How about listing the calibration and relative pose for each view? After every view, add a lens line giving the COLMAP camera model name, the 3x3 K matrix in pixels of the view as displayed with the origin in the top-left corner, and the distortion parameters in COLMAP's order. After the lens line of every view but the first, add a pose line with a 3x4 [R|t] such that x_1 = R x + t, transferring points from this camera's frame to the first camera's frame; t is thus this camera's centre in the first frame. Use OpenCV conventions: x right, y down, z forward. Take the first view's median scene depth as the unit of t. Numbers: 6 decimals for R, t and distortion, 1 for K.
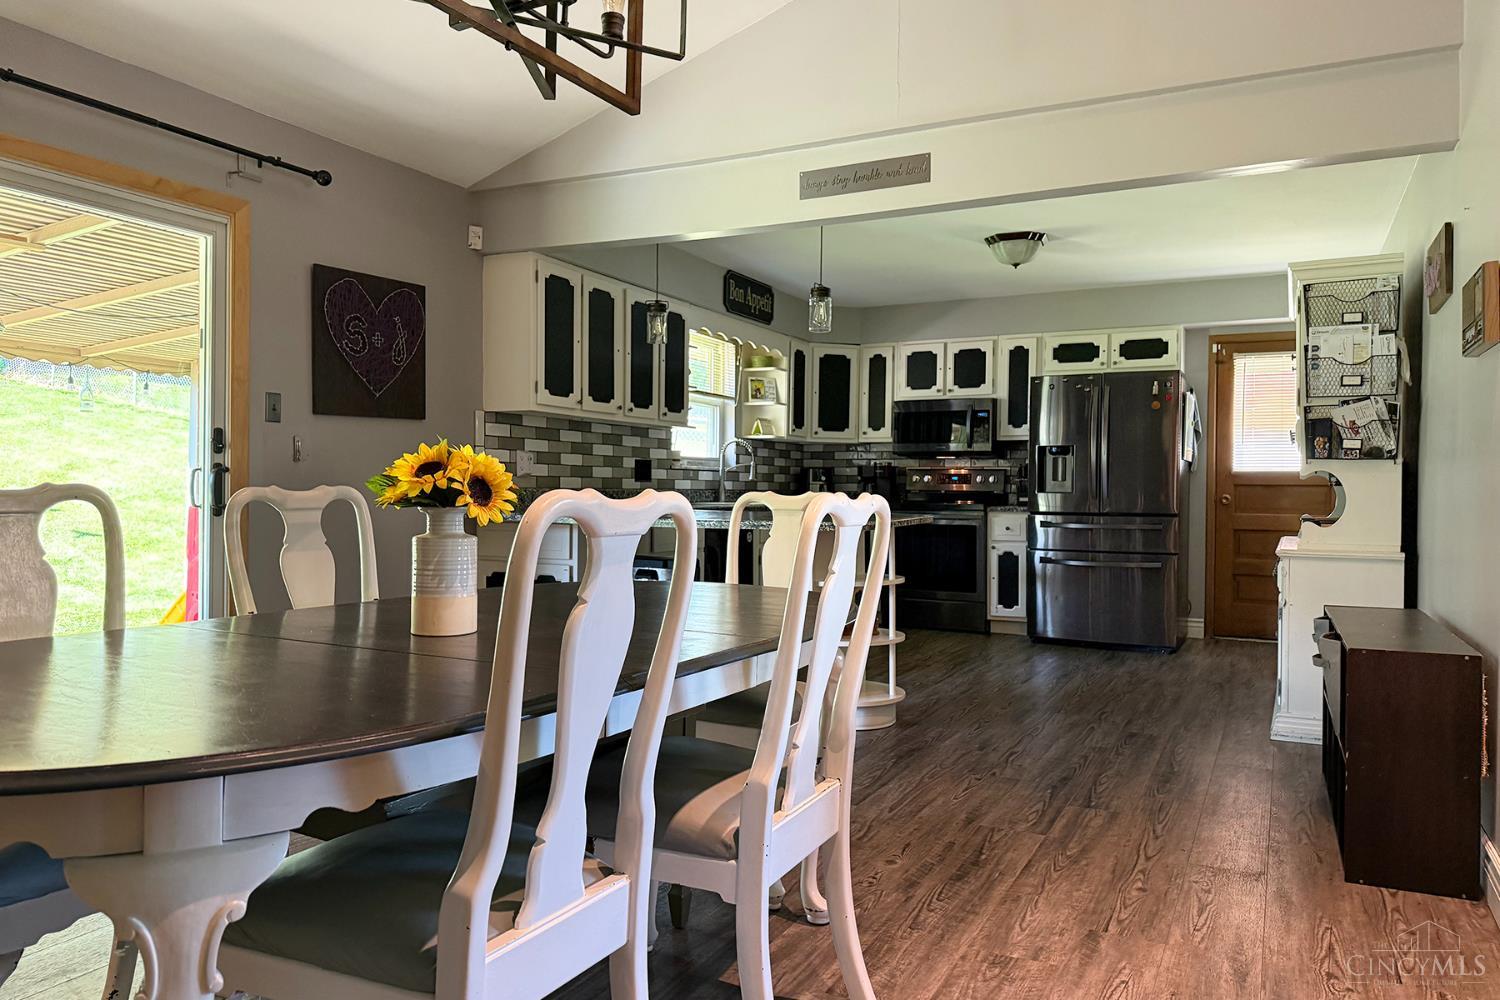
lens RADIAL K [[1063.0, 0, 750.3], [0, 1063.0, 498.5], [0, 0, 1]] dist [0.059433, -0.063536]
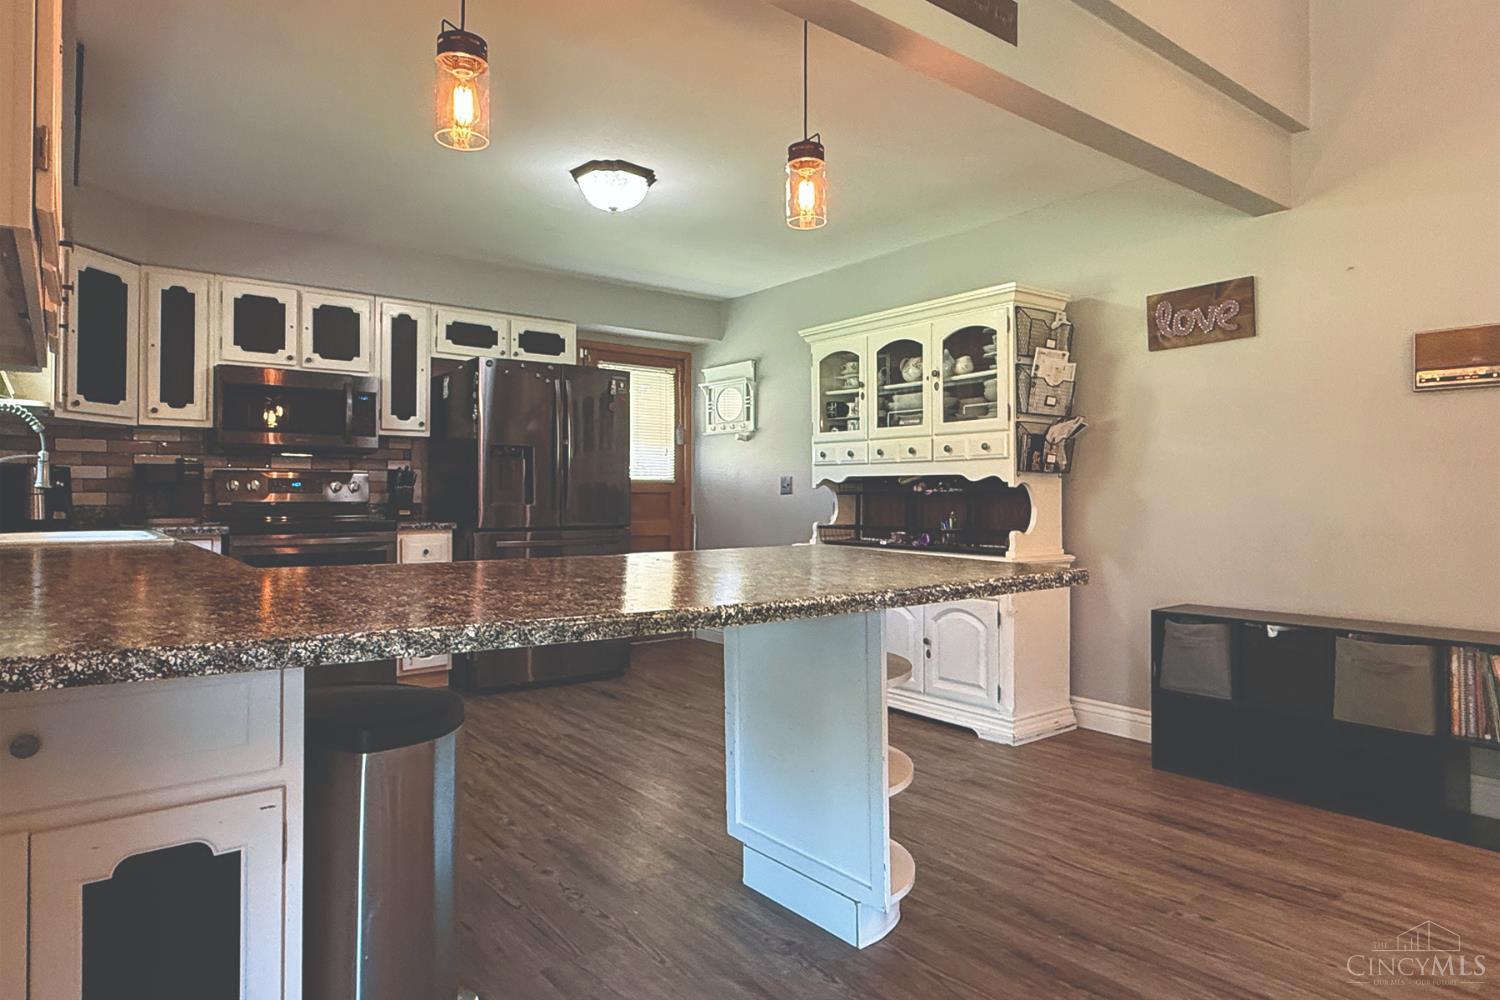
lens RADIAL K [[876.6, 0, 749.6], [0, 876.6, 490.8], [0, 0, 1]] dist [-0.000903, 0.000395]
pose [[0.427181, -0.001755, 0.904164, -0.212059], [0.011162, 0.999932, -0.003333, -0.010039], [-0.904097, 0.011516, 0.427172, 0.496684]]
